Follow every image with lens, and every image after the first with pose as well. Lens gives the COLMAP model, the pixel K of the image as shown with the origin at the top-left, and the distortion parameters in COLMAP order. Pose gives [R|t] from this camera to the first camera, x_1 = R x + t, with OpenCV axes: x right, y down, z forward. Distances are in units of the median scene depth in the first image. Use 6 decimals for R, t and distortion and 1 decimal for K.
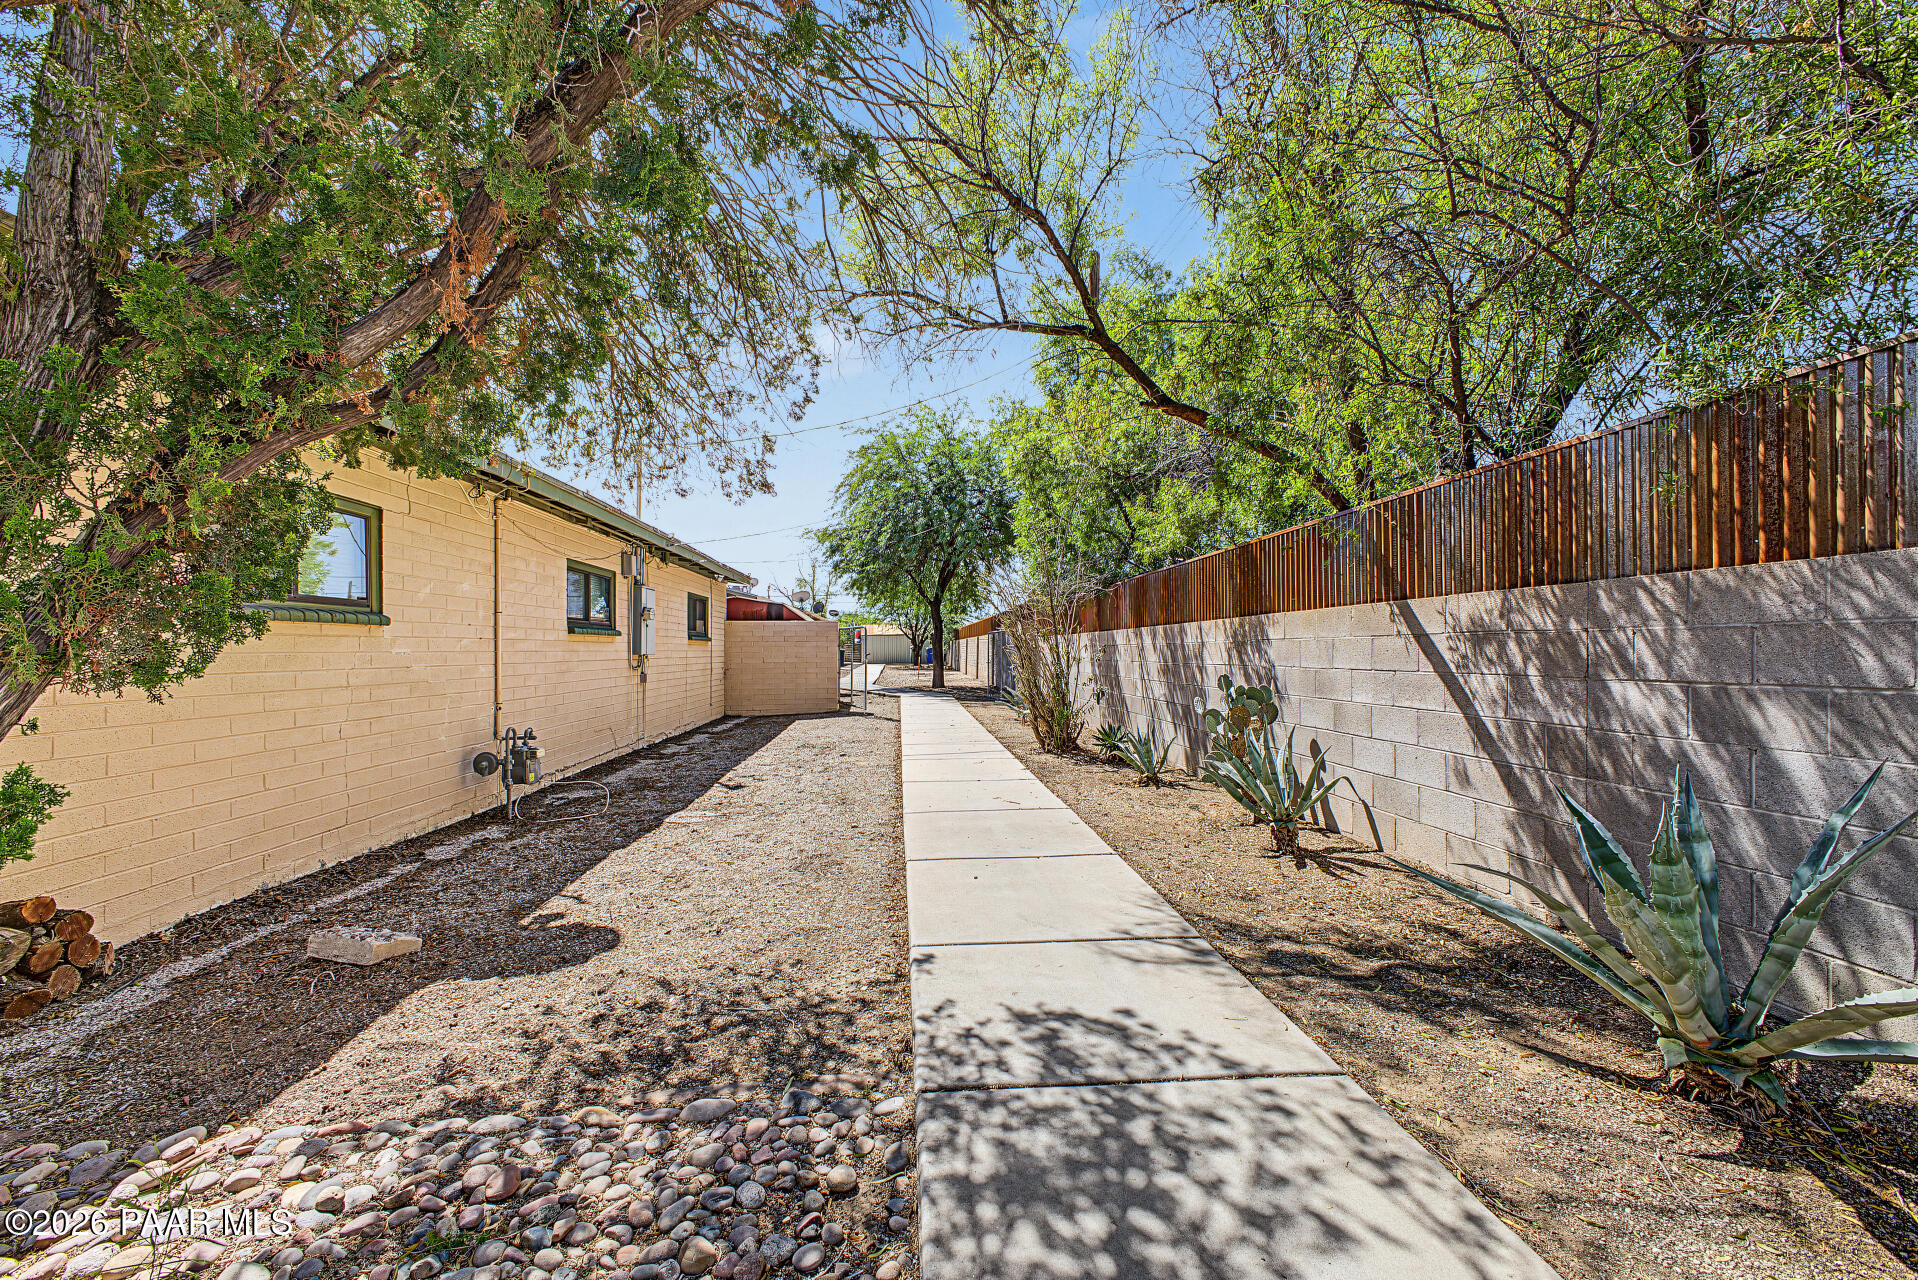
lens RADIAL K [[812.8, 0, 959.6], [0, 812.8, 641.4], [0, 0, 1]] dist [0.000676, -0.000096]
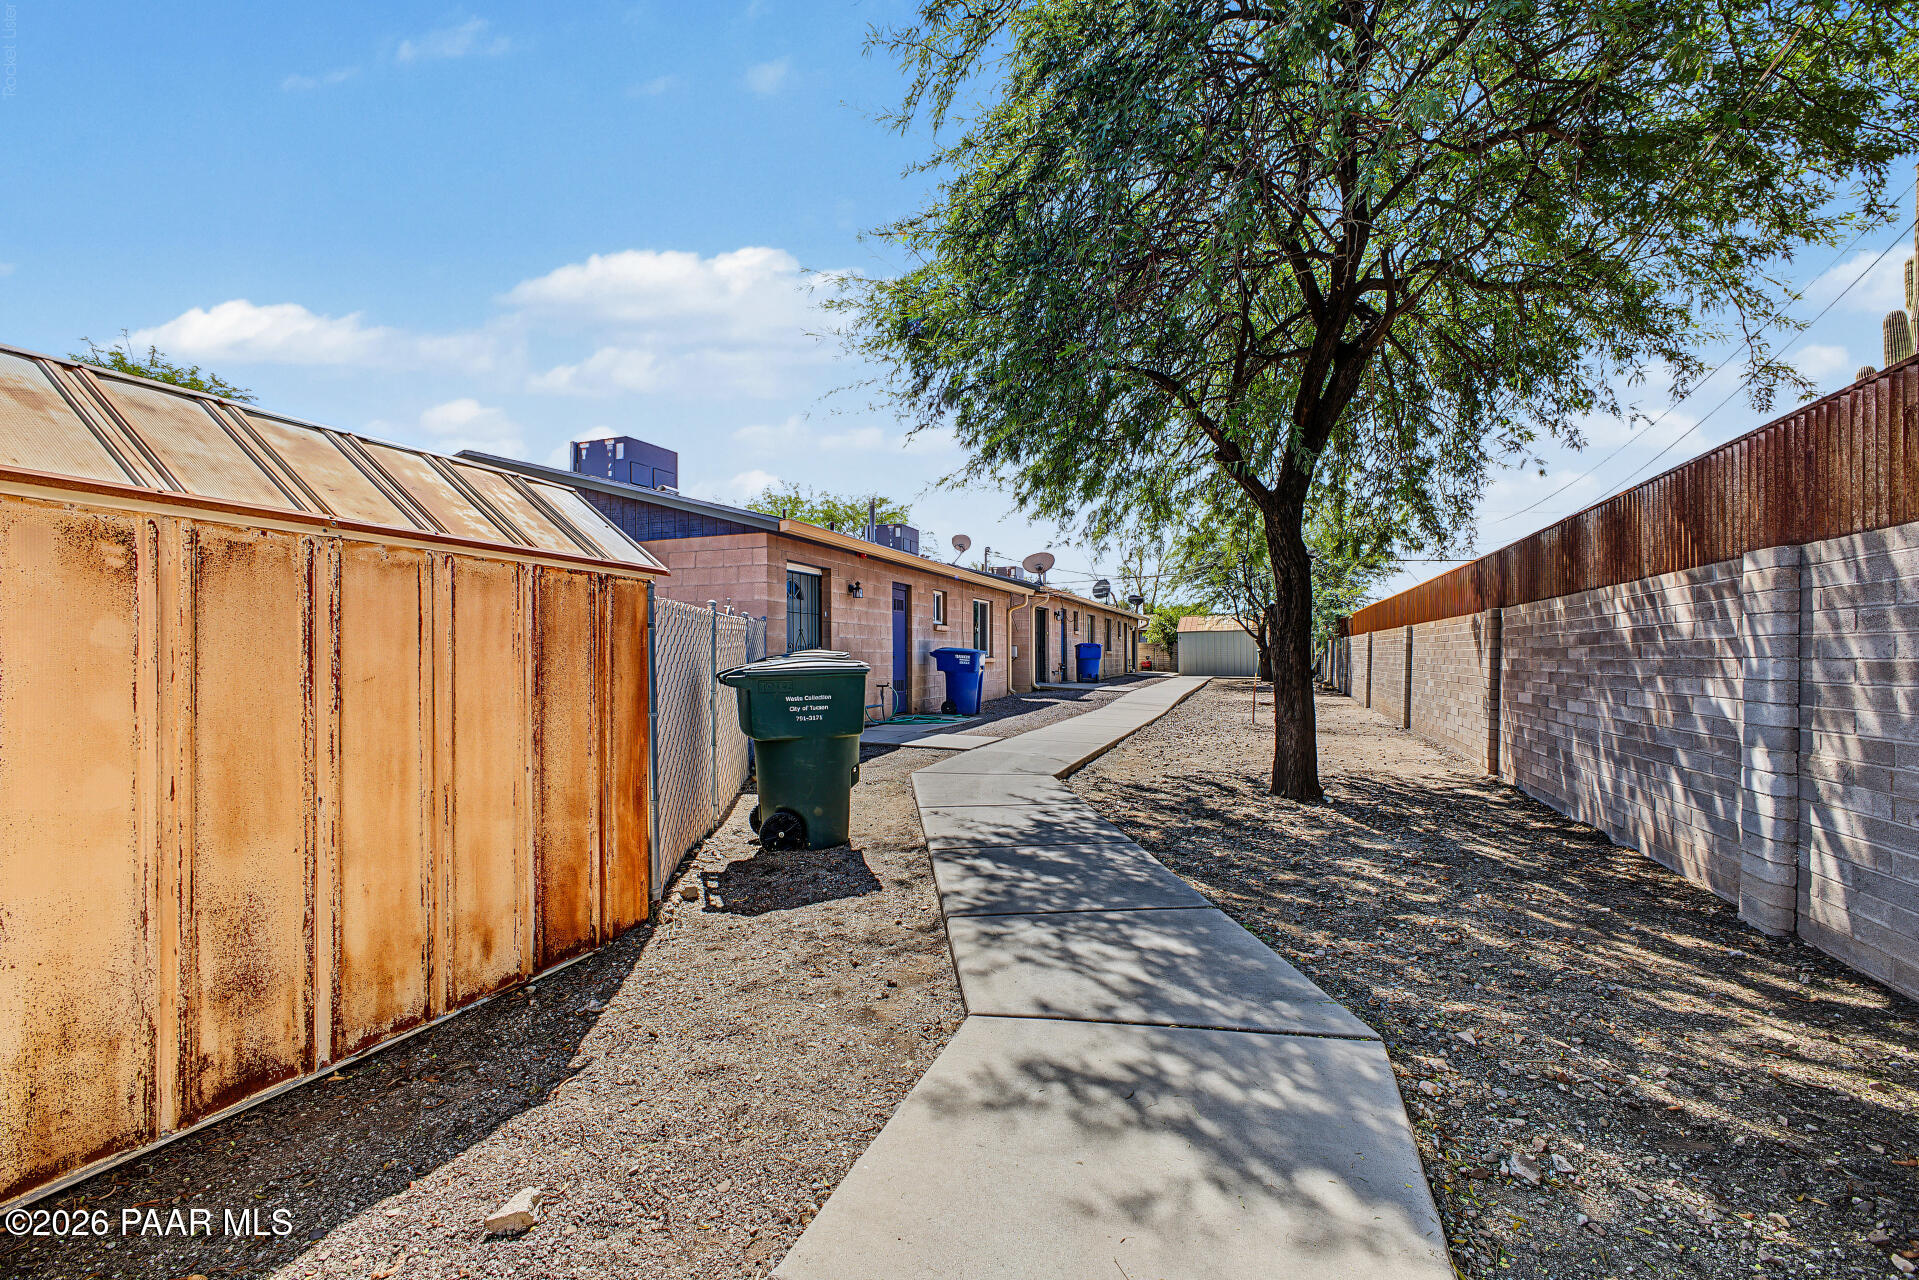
lens RADIAL K [[813.2, 0, 957.6], [0, 813.2, 647.9], [0, 0, 1]] dist [0.000676, -0.000096]
pose [[0.907856, 0.000054, -0.419282, -0.011361], [0.003893, 0.999956, 0.008559, -0.000645], [0.419264, -0.009402, 0.907816, 0.522931]]
